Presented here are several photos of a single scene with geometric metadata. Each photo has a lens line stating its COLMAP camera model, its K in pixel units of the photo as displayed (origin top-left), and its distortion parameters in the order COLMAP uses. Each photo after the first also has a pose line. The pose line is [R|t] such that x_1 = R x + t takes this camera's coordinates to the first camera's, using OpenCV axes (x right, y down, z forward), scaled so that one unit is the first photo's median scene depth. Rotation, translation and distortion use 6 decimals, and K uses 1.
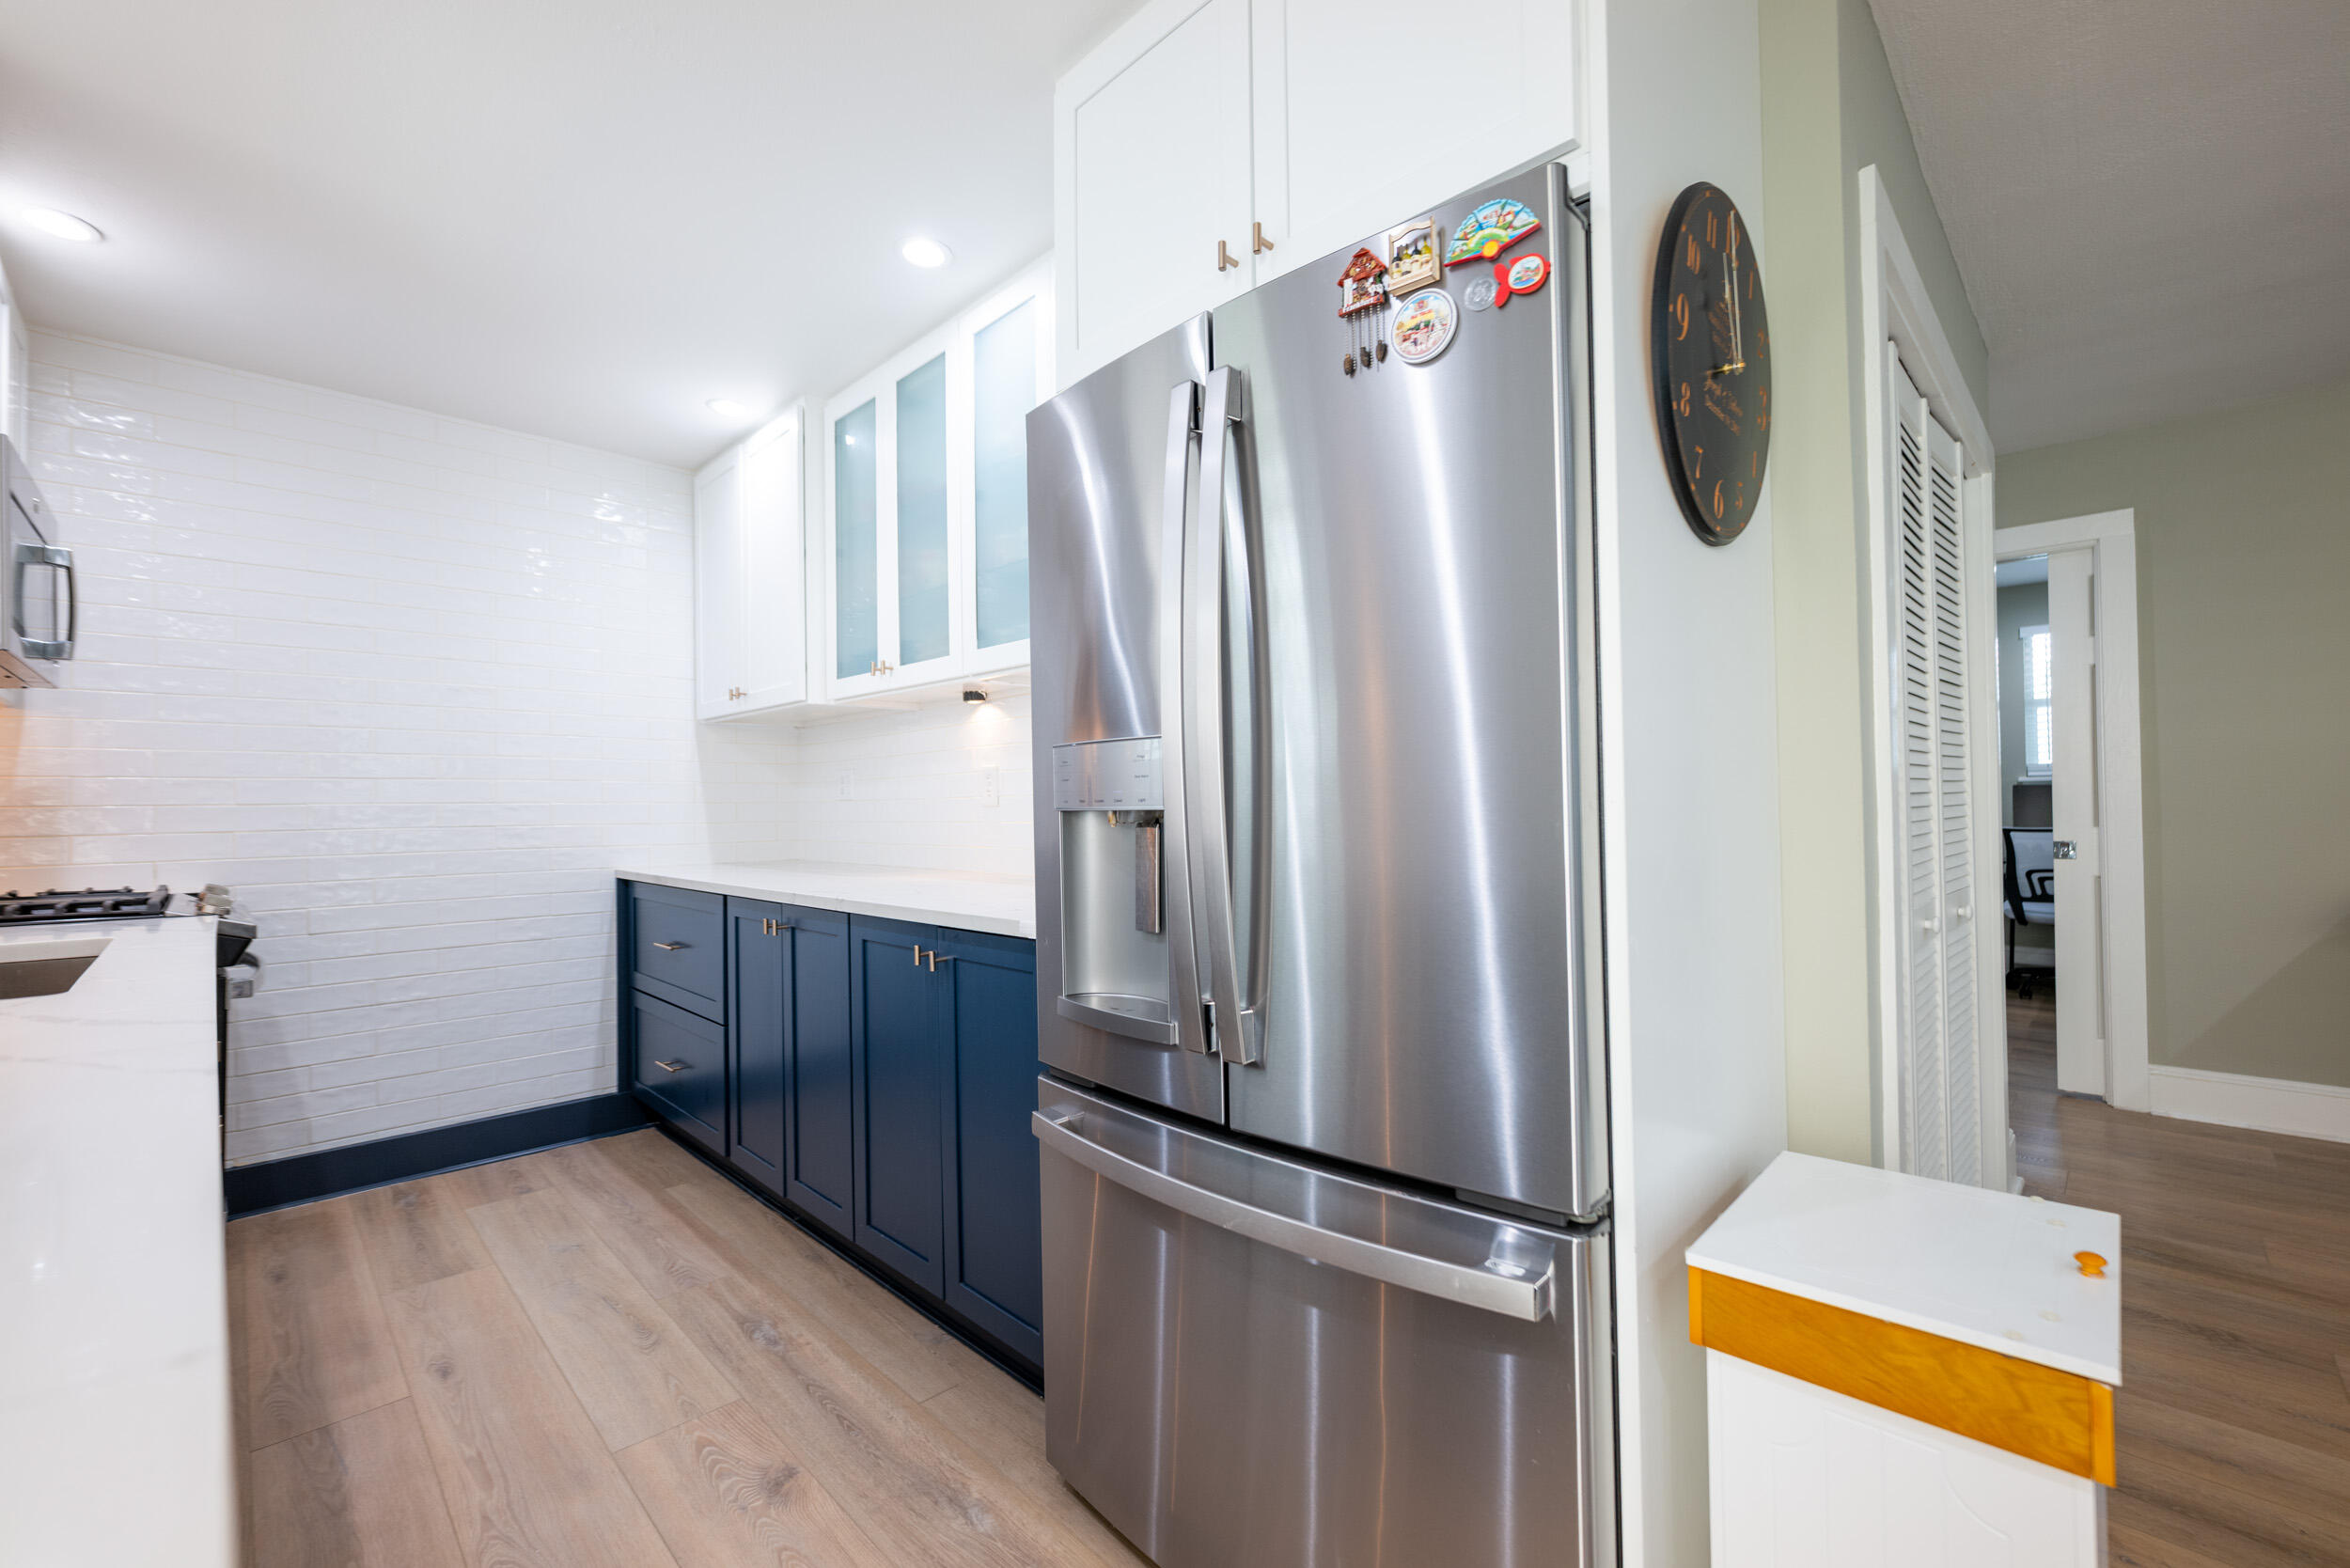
lens RADIAL K [[967.9, 0, 1195.1], [0, 967.9, 787.2], [0, 0, 1]] dist [-0.003431, -0.000401]
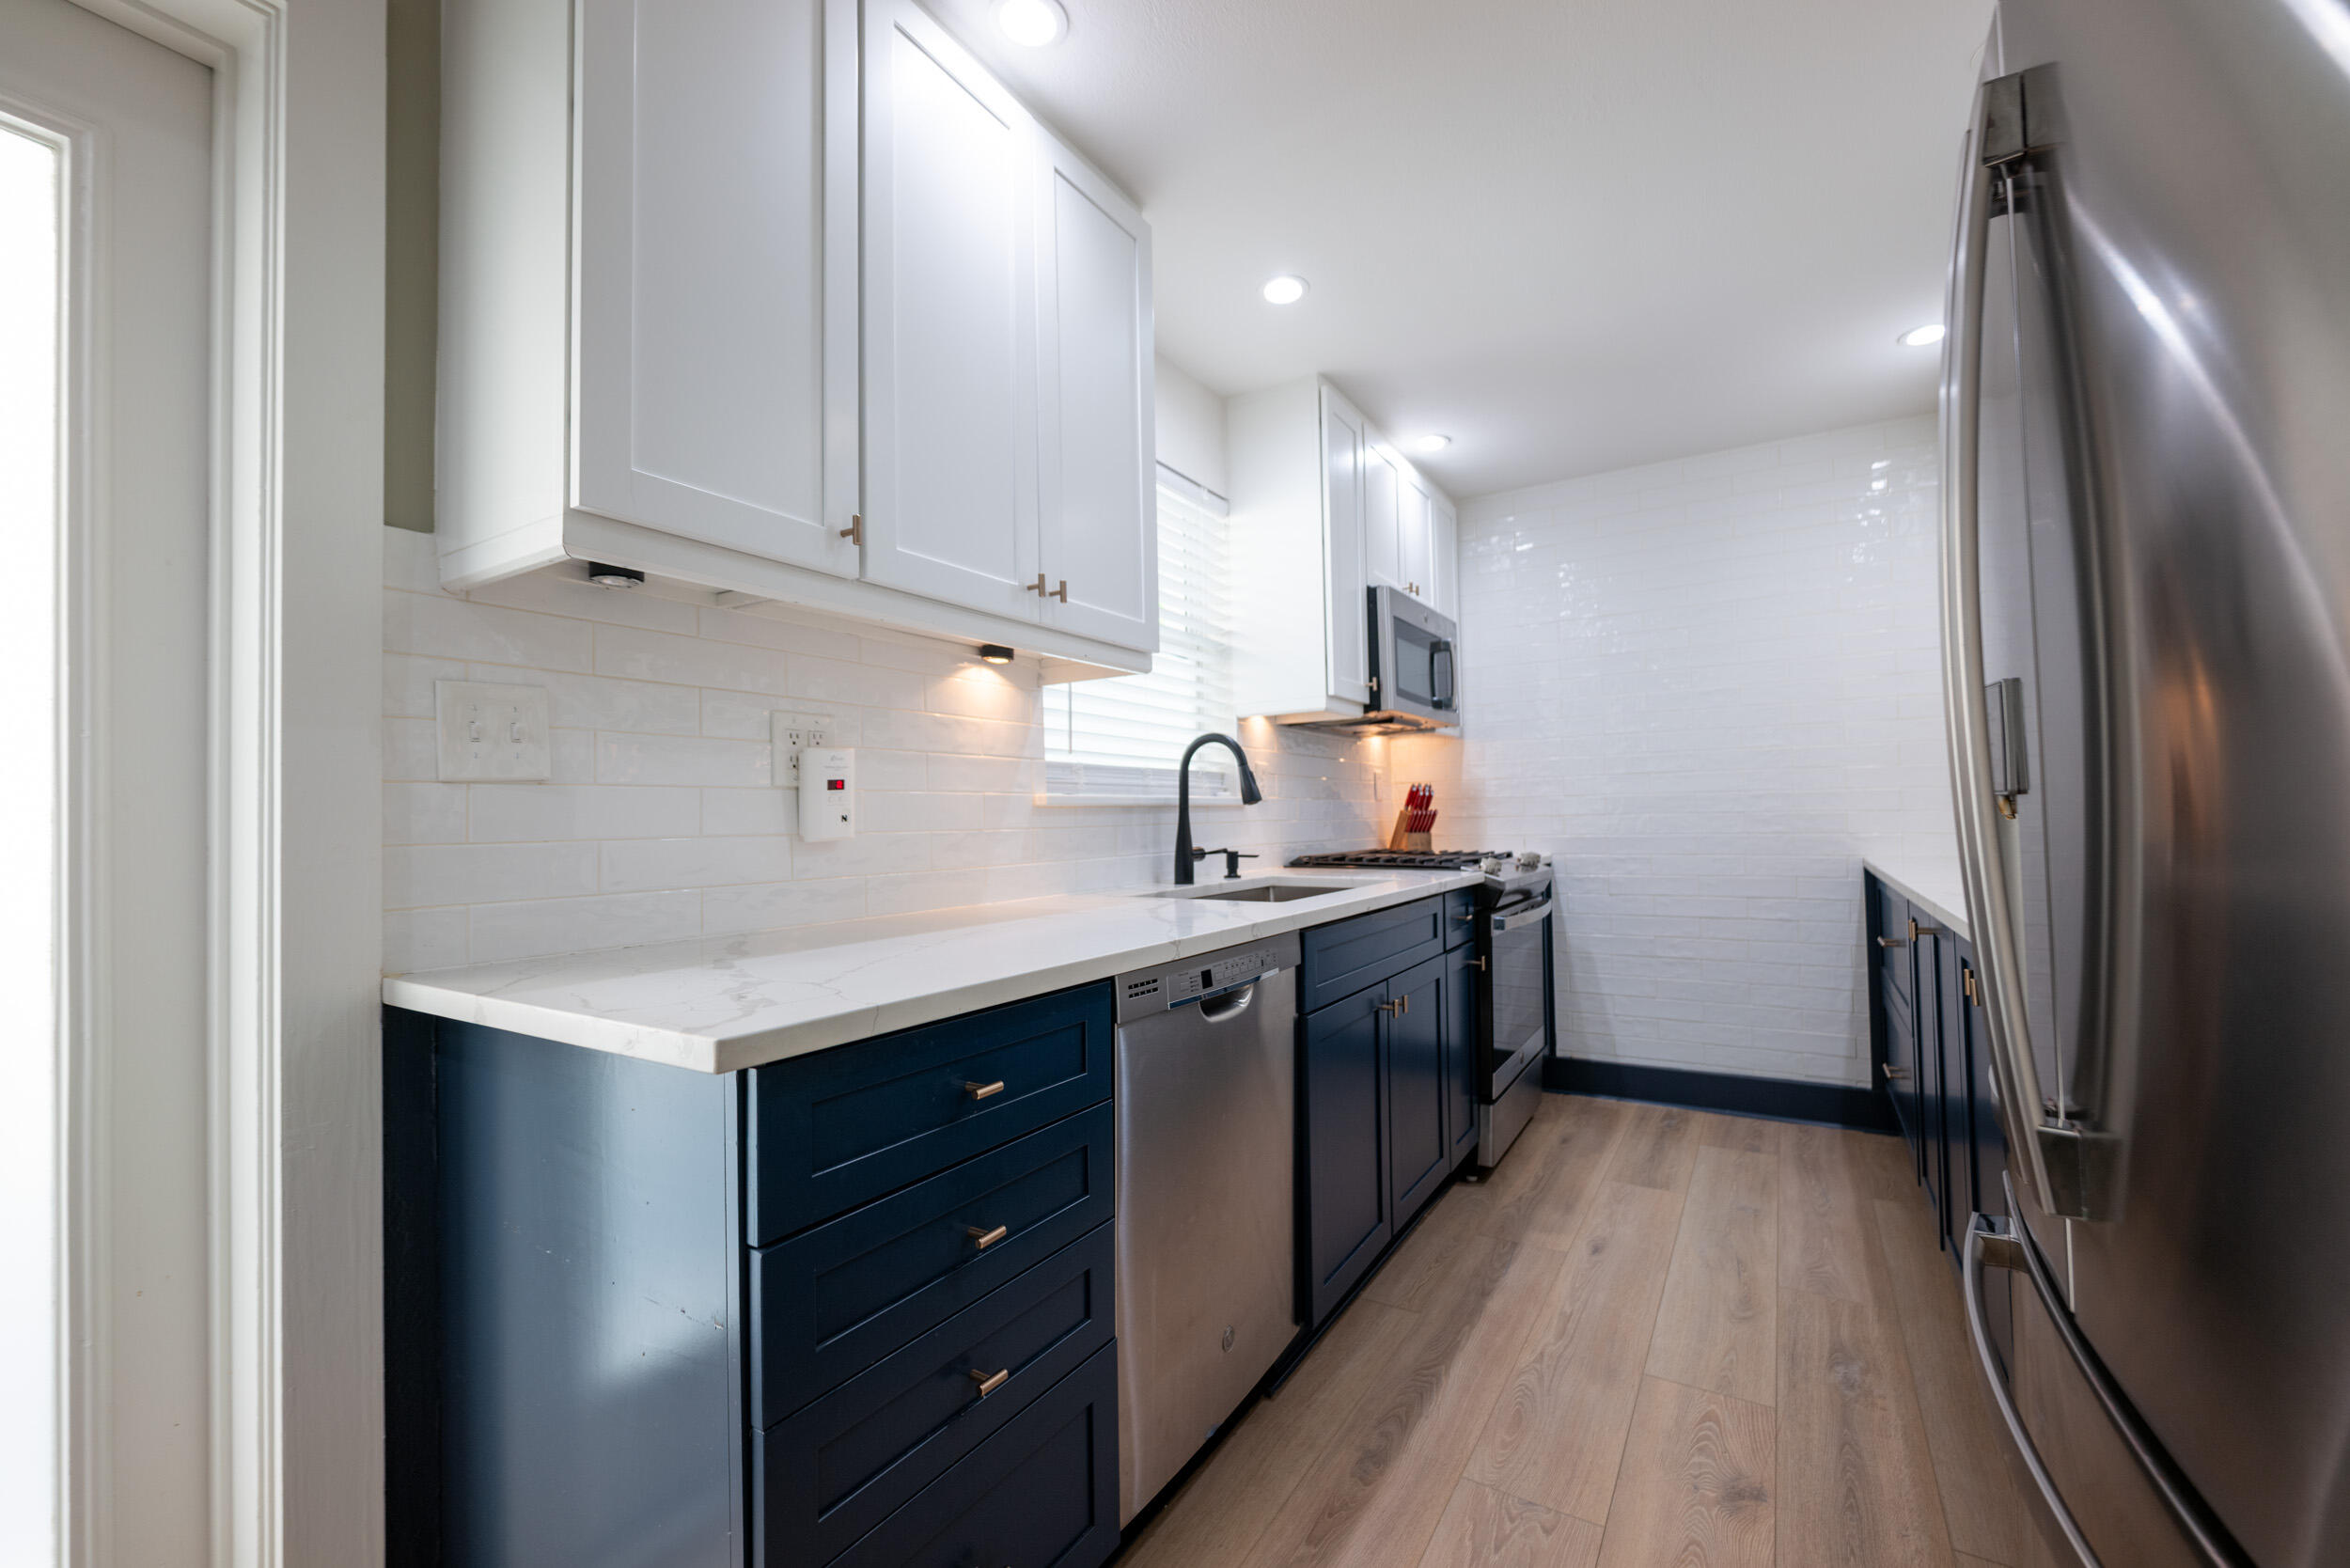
lens RADIAL K [[967.9, 0, 1187.0], [0, 967.9, 791.0], [0, 0, 1]] dist [-0.003431, -0.000401]
pose [[0.217383, -0.016198, -0.975952, 0.301148], [0.035921, 0.999318, -0.008584, 0.003416], [0.975425, -0.033191, 0.217816, 0.202759]]
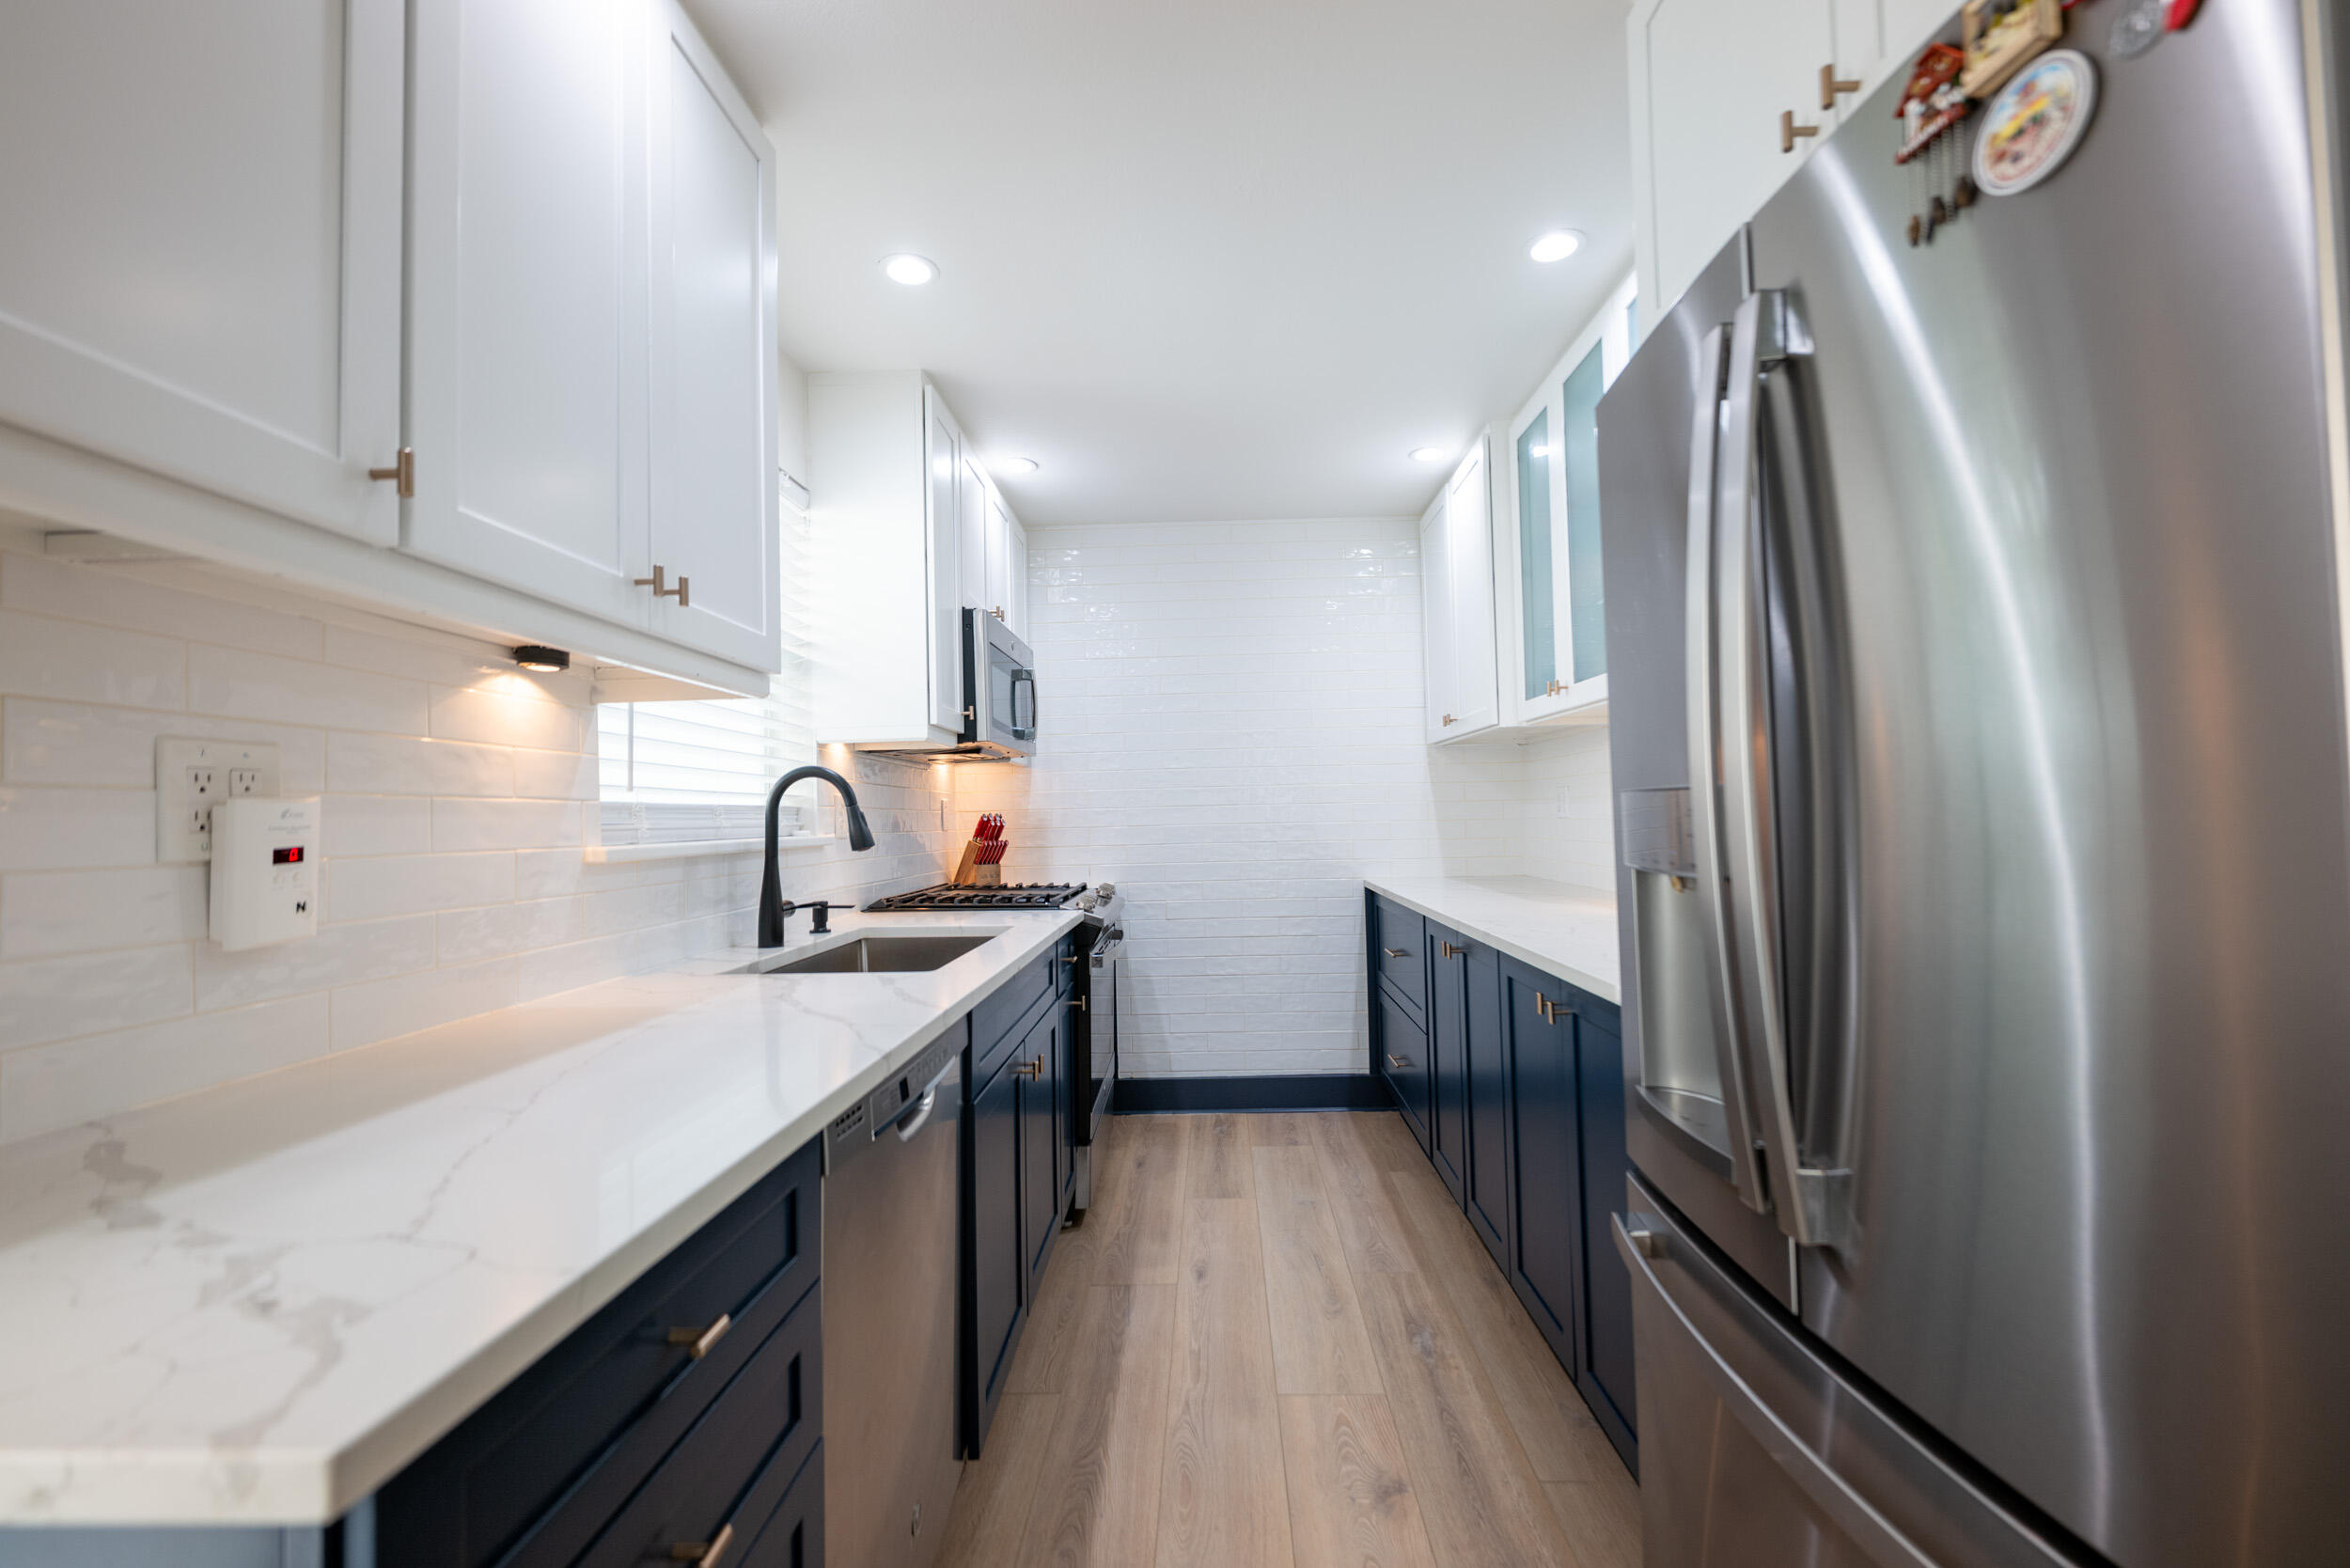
lens RADIAL K [[967.9, 0, 1188.2], [0, 967.9, 788.9], [0, 0, 1]] dist [-0.003431, -0.000401]
pose [[0.681040, -0.020443, -0.731961, 0.156193], [0.026838, 0.999635, -0.002949, -0.037886], [0.731755, -0.017636, 0.681340, 0.100274]]
